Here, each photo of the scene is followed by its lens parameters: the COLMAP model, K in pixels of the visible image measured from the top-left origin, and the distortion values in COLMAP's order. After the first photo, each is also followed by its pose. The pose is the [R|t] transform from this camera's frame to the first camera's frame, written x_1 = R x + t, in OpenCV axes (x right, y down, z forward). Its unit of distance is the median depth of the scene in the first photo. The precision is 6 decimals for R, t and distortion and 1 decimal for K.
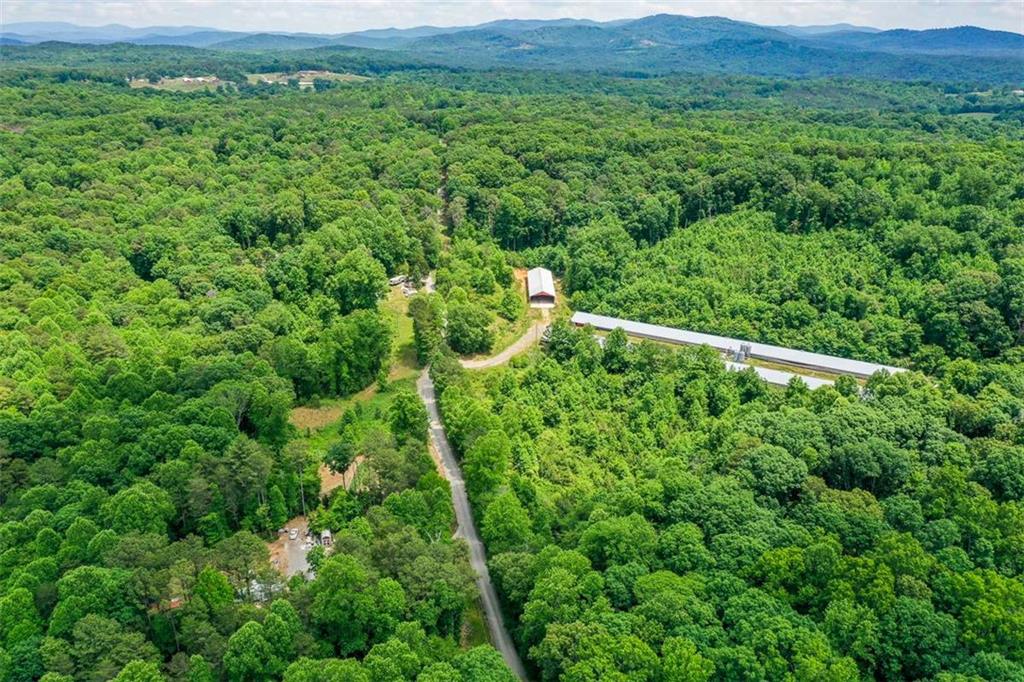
lens RADIAL K [[808.9, 0, 512.0], [0, 808.9, 341.0], [0, 0, 1]] dist [0.015618, -0.007971]
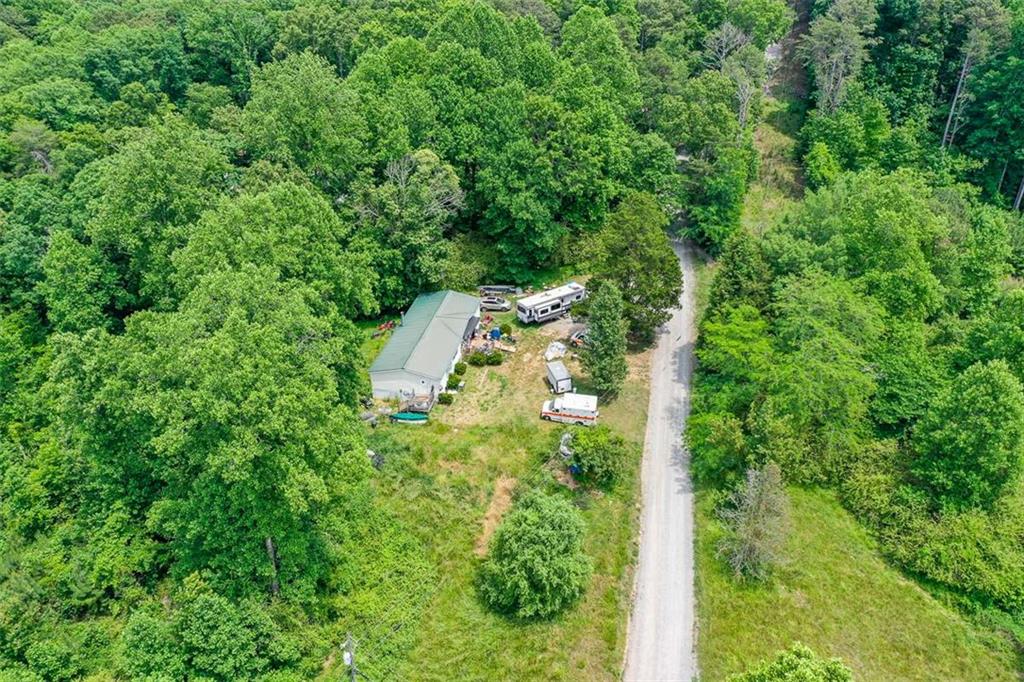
lens RADIAL K [[808.9, 0, 512.0], [0, 808.9, 341.0], [0, 0, 1]] dist [0.015618, -0.007971]
pose [[0.922318, 0.174076, -0.345003, -0.058592], [-0.120721, 0.977903, 0.170684, -0.098439], [0.367092, -0.115775, 0.922952, 0.707366]]
